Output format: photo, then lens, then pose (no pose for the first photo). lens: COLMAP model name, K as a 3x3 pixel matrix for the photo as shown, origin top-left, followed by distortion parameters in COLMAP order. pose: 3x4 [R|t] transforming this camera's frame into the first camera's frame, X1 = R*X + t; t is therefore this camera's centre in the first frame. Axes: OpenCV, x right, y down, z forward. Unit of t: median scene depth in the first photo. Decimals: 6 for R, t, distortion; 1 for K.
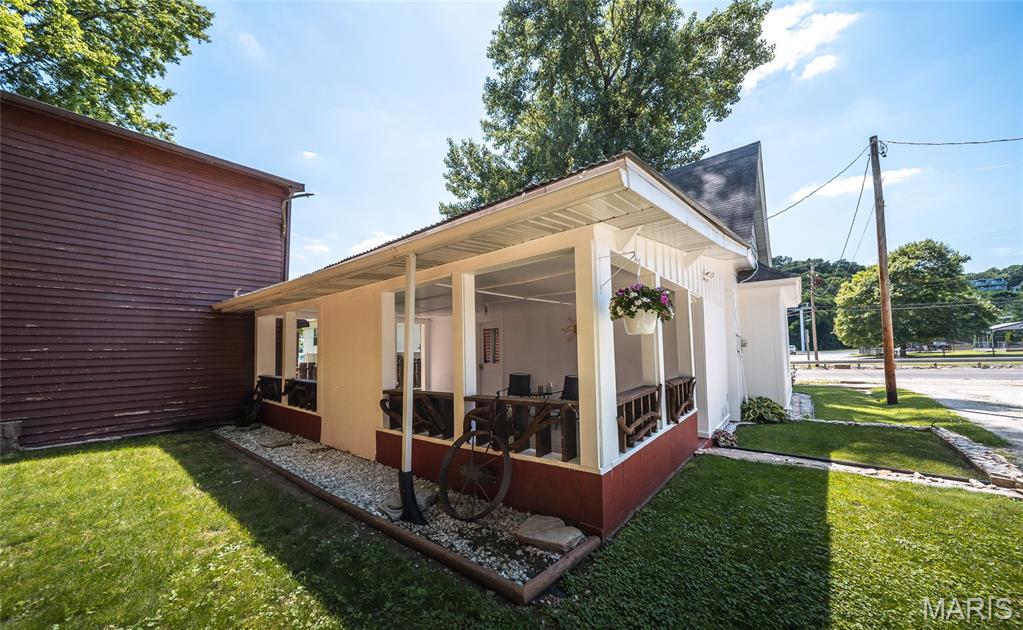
lens RADIAL K [[351.8, 0, 518.8], [0, 351.8, 329.9], [0, 0, 1]] dist [-0.002586, 0.000112]
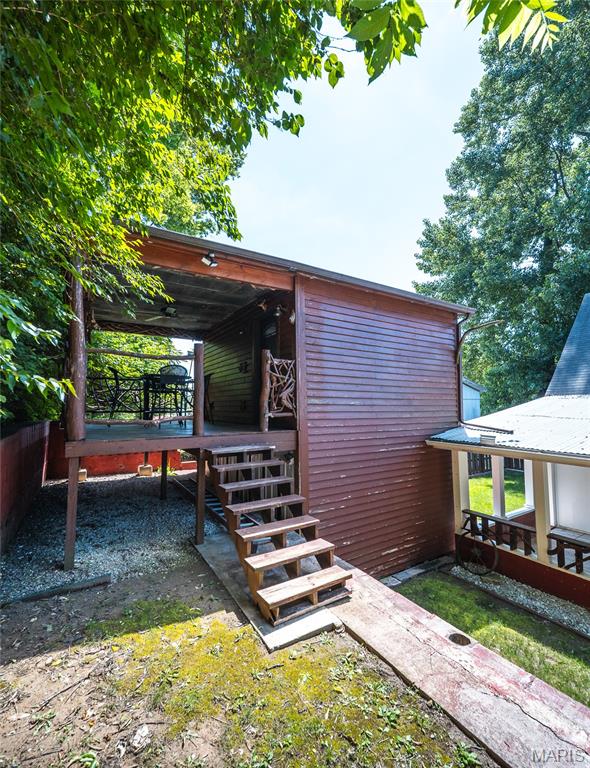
lens RADIAL K [[328.2, 0, 296.8], [0, 328.2, 380.2], [0, 0, 1]] dist [-0.003991, -0.000594]
pose [[0.941676, -0.007222, -0.336445, -0.987386], [-0.000050, 0.999767, -0.021602, -0.246948], [0.336522, 0.020359, 0.941455, -0.038170]]
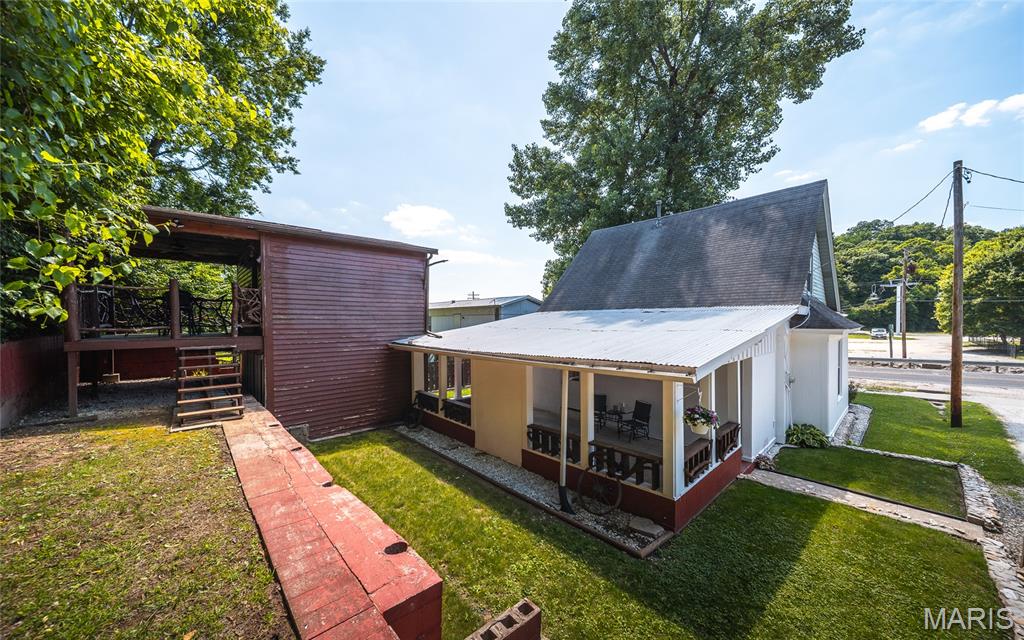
lens RADIAL K [[352.7, 0, 507.1], [0, 352.7, 322.9], [0, 0, 1]] dist [-0.002120, -0.000564]
pose [[0.986608, 0.016462, -0.162275, -0.154282], [-0.006729, 0.998155, 0.060345, -0.274126], [0.162969, -0.058444, 0.984899, -0.406304]]
